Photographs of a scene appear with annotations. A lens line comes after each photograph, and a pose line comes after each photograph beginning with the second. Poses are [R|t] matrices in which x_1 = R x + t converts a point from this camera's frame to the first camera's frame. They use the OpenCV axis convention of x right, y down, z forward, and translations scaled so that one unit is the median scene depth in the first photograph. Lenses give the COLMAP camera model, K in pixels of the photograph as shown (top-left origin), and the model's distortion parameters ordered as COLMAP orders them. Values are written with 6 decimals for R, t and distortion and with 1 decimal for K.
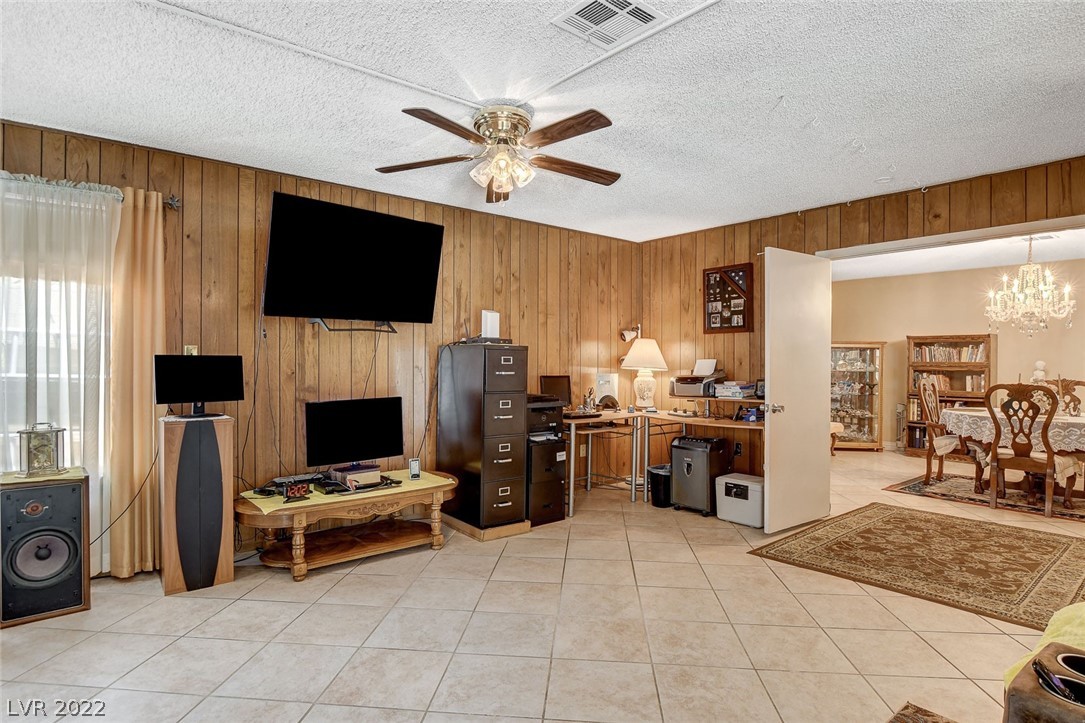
lens RADIAL K [[576.7, 0, 536.0], [0, 576.7, 359.7], [0, 0, 1]] dist [-0.023217, 0.001191]
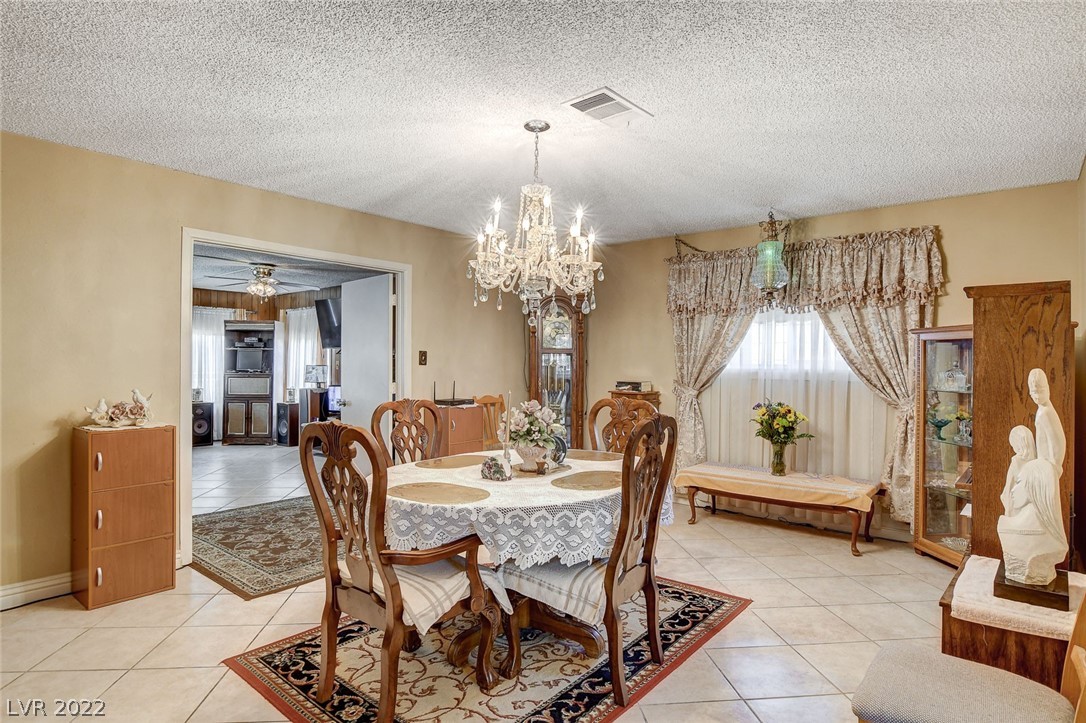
lens RADIAL K [[577.2, 0, 536.5], [0, 577.2, 359.7], [0, 0, 1]] dist [-0.023217, 0.001191]
pose [[0.190469, -0.015155, -0.981576, 1.842316], [0.001305, 0.999884, -0.015185, 0.007891], [0.981692, 0.001611, 0.190467, 1.200707]]
